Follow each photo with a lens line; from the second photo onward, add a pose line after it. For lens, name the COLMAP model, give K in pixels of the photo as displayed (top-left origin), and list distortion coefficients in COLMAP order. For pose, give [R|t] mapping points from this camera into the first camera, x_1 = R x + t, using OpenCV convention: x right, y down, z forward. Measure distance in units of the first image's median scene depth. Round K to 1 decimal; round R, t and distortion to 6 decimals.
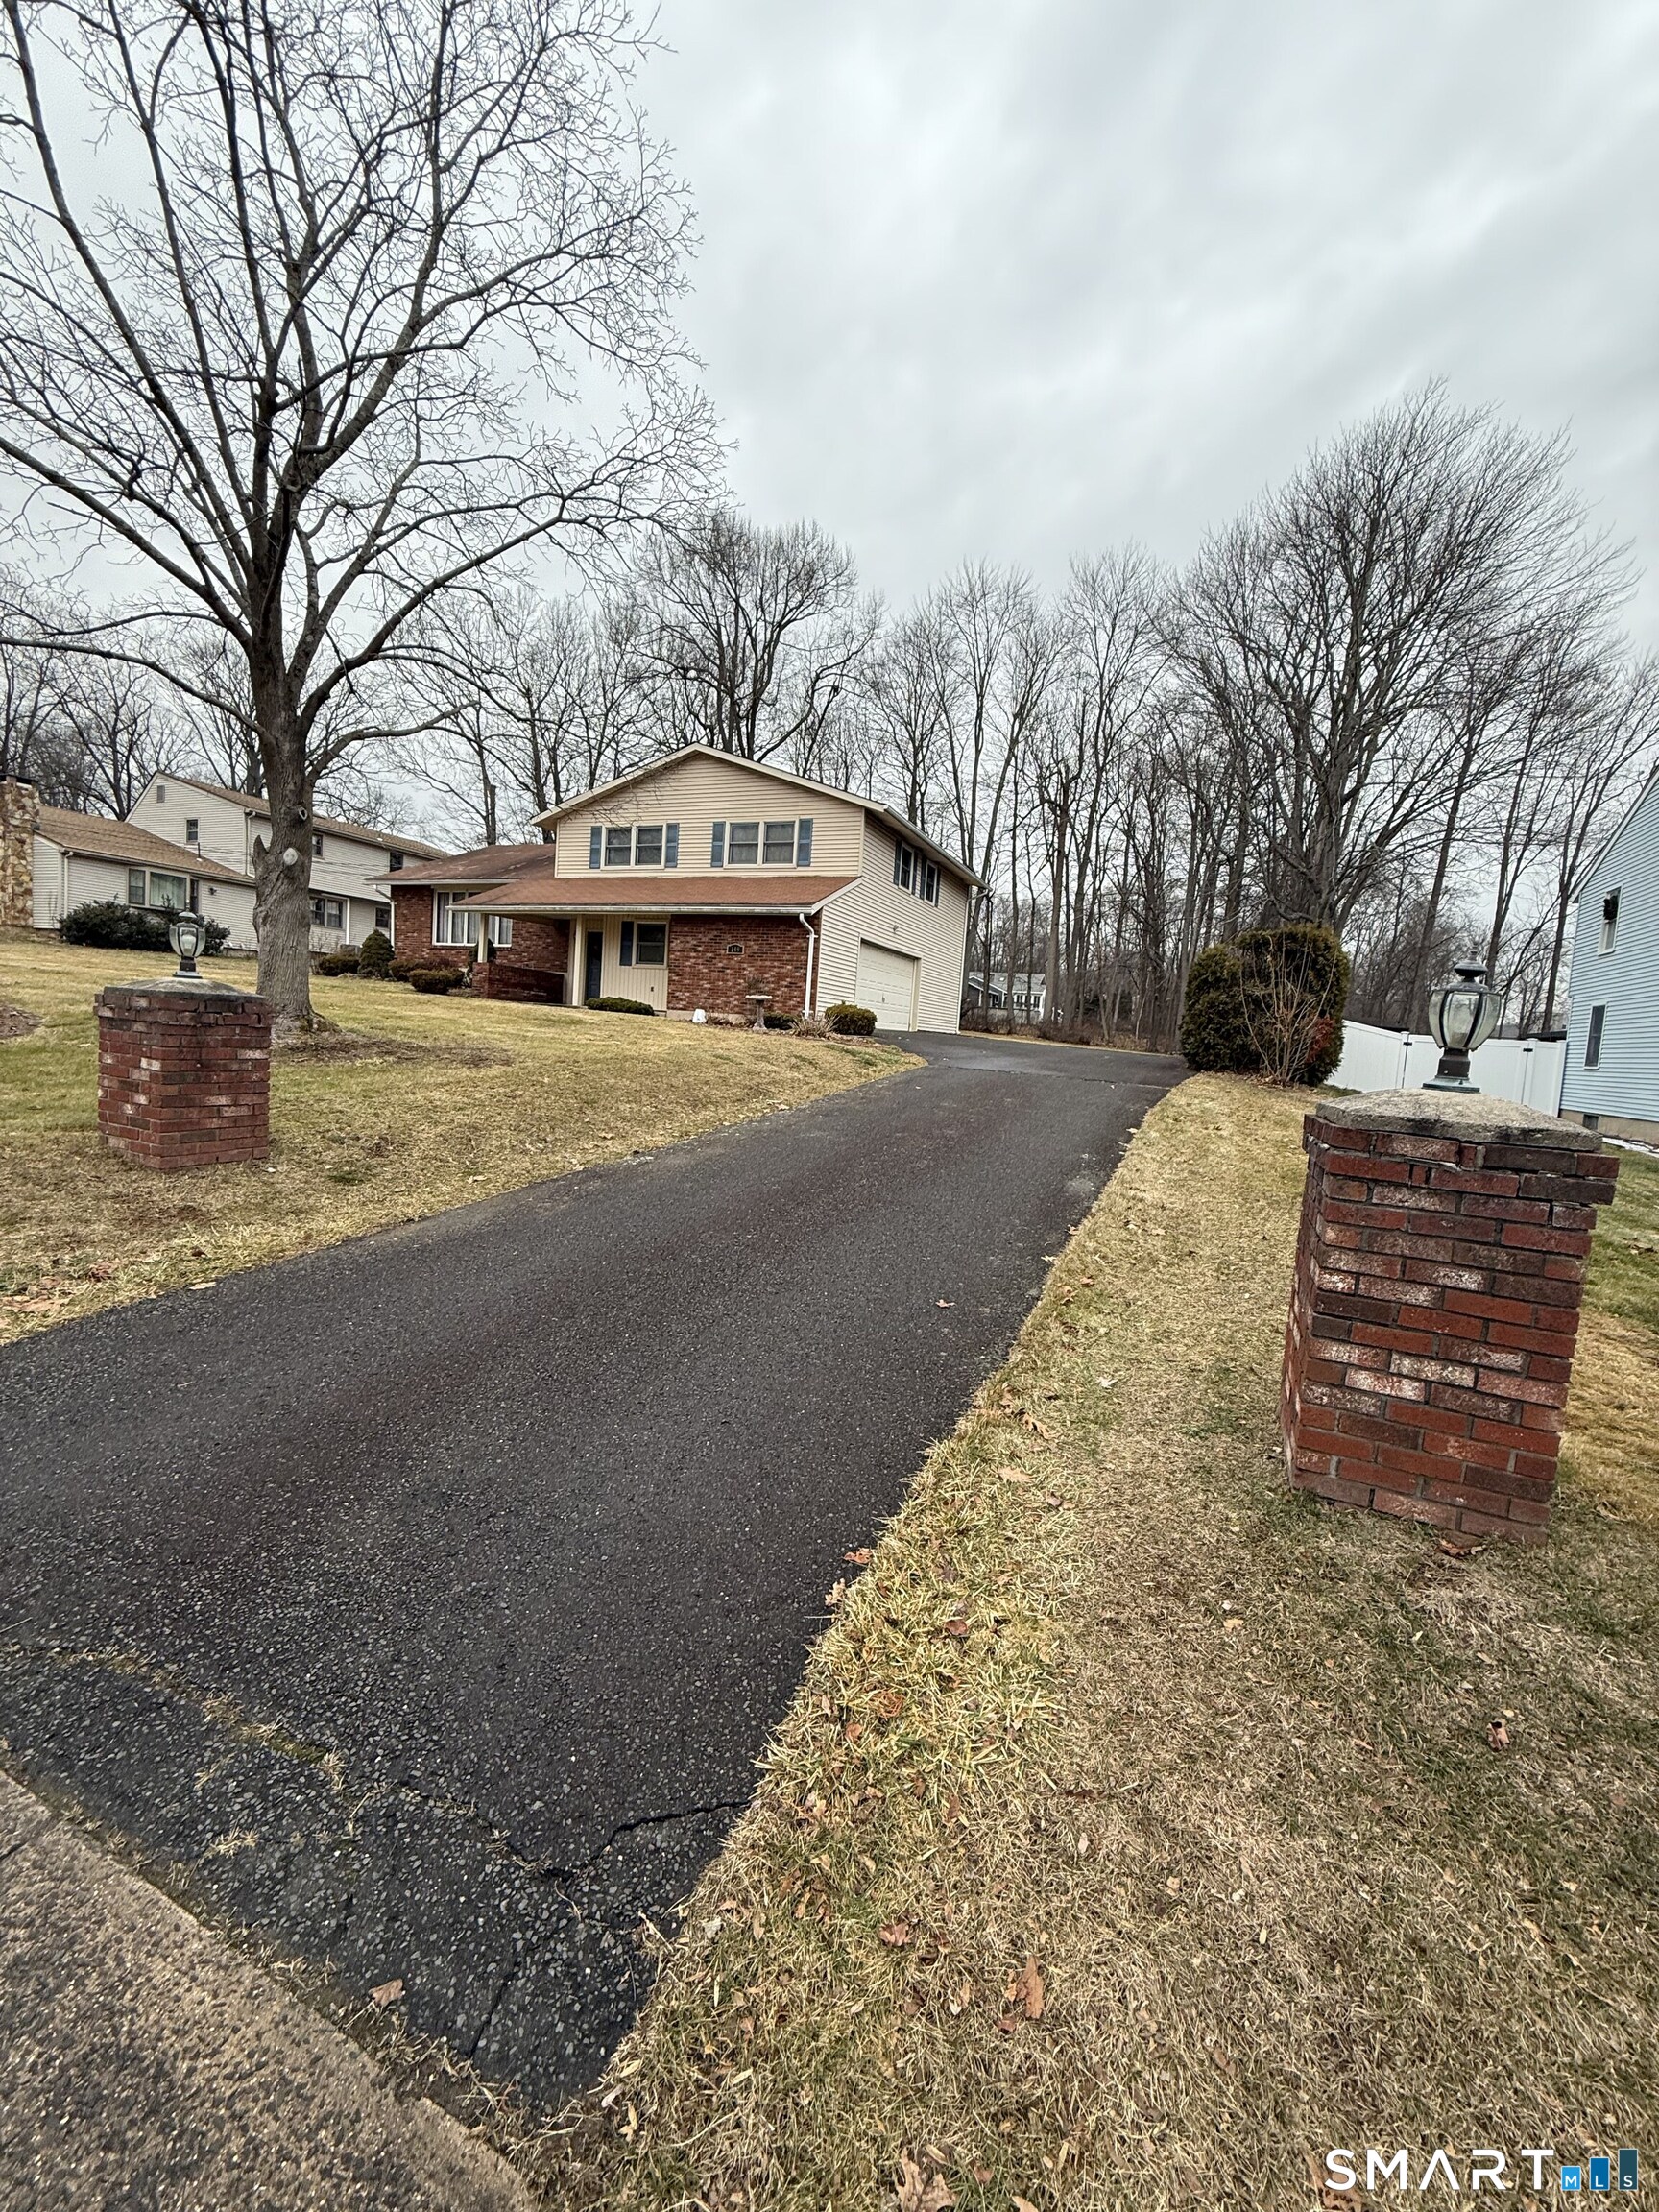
lens RADIAL K [[880.5, 0, 825.5], [0, 880.5, 1101.0], [0, 0, 1]] dist [-0.000617, 0.000605]
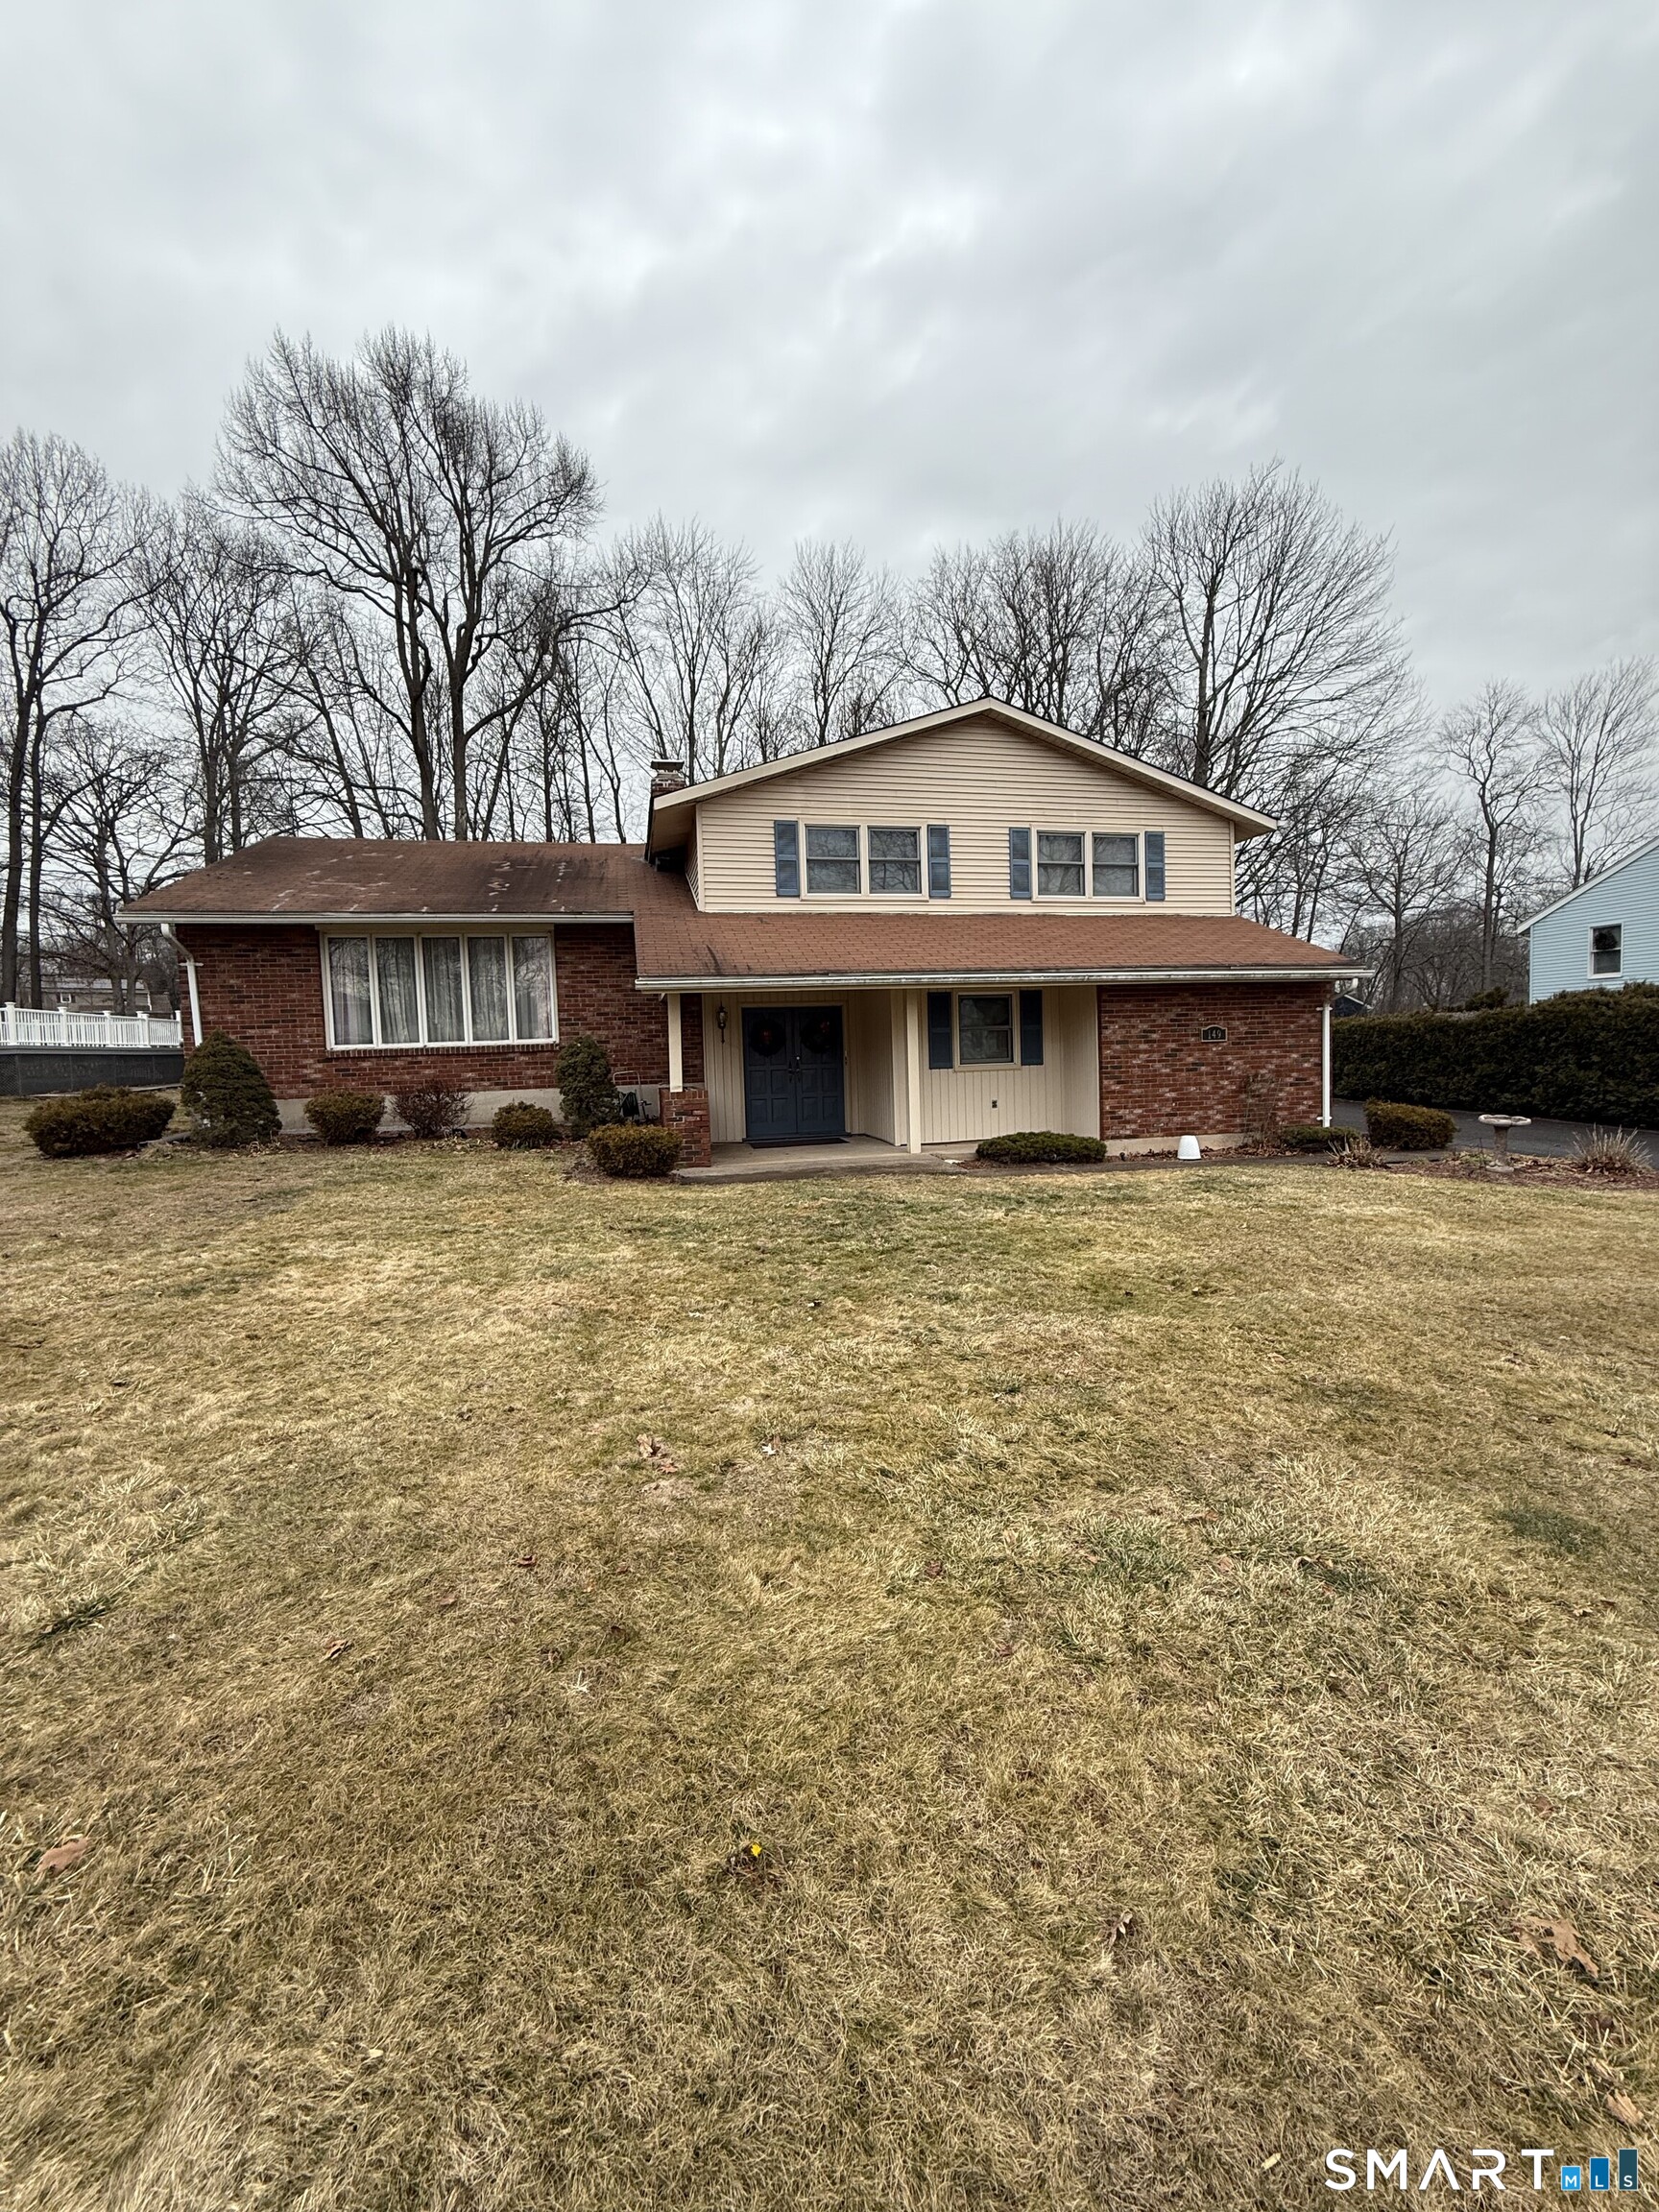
lens RADIAL K [[880.5, 0, 787.9], [0, 880.5, 1066.5], [0, 0, 1]] dist [-0.000617, 0.000605]
pose [[0.794044, -0.105964, 0.598554, -0.608494], [0.132231, 0.991219, 0.000060, -0.157999], [-0.593304, 0.079100, 0.801083, 0.564891]]
